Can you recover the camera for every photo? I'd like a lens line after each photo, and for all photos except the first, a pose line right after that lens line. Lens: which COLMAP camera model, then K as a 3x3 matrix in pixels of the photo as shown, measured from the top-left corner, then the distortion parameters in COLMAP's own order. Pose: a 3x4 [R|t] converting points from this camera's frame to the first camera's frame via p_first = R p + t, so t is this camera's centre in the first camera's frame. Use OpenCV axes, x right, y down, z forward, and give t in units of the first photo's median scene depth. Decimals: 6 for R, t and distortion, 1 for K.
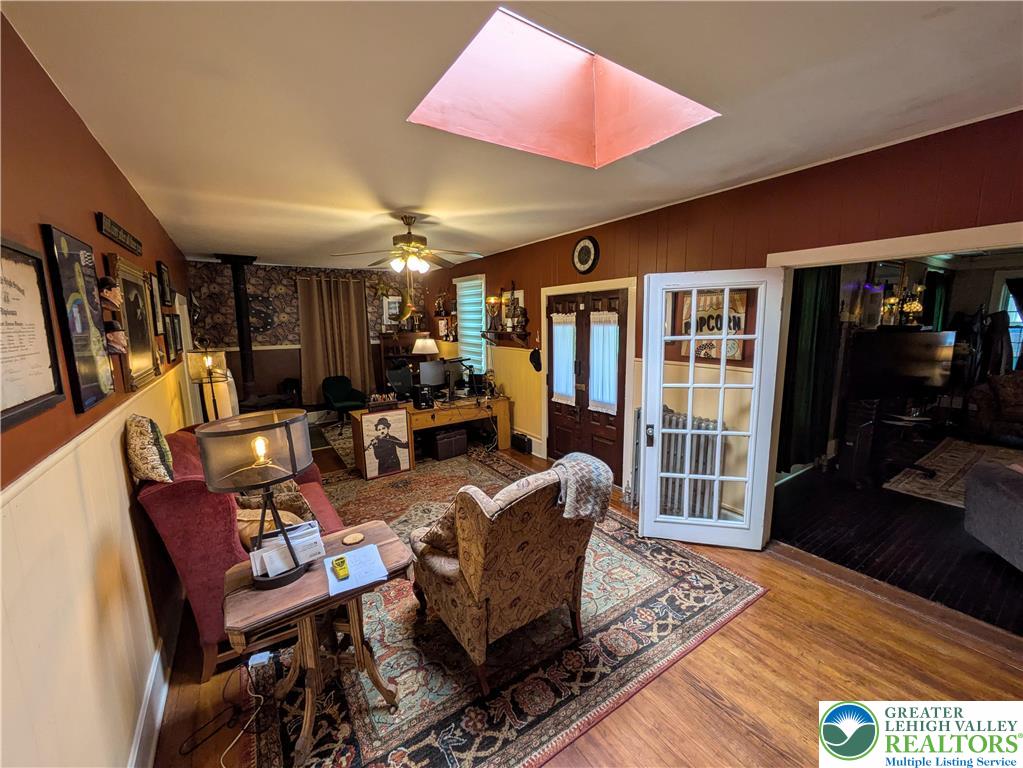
lens RADIAL K [[407.3, 0, 511.8], [0, 407.3, 381.6], [0, 0, 1]] dist [0.001028, -0.000211]
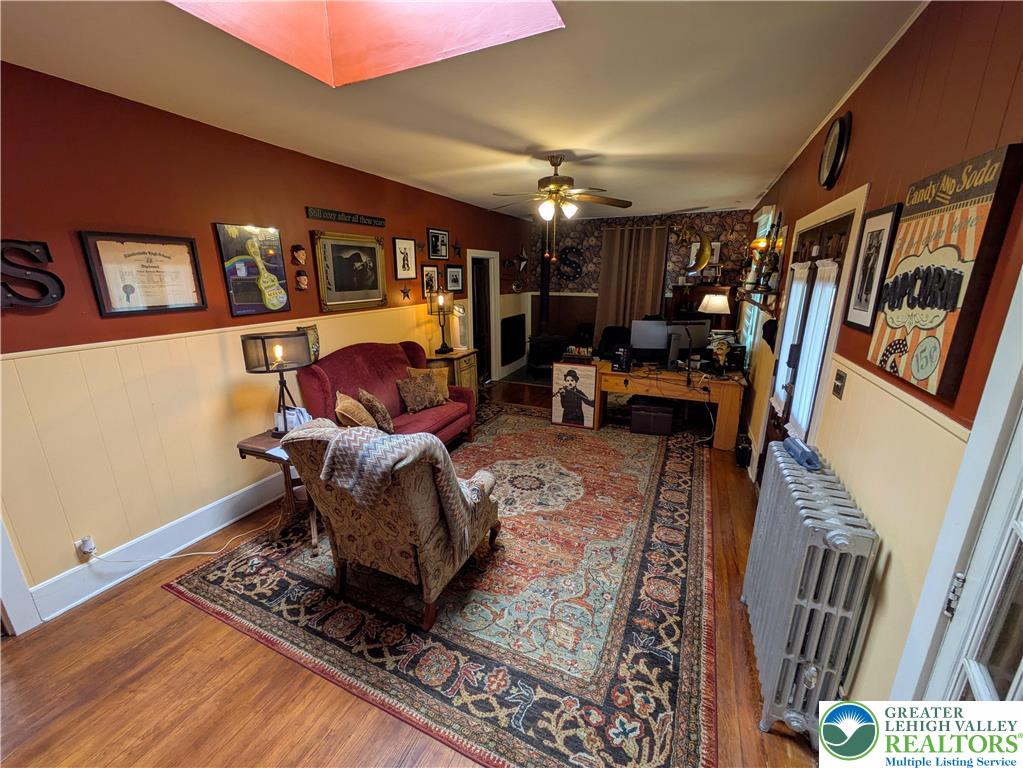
lens RADIAL K [[407.3, 0, 512.2], [0, 407.3, 382.8], [0, 0, 1]] dist [0.001028, -0.000211]
pose [[0.528752, 0.235771, -0.815373, 0.562350], [-0.135064, 0.971777, 0.193410, -0.071853], [0.837961, 0.007862, 0.545673, 0.418214]]
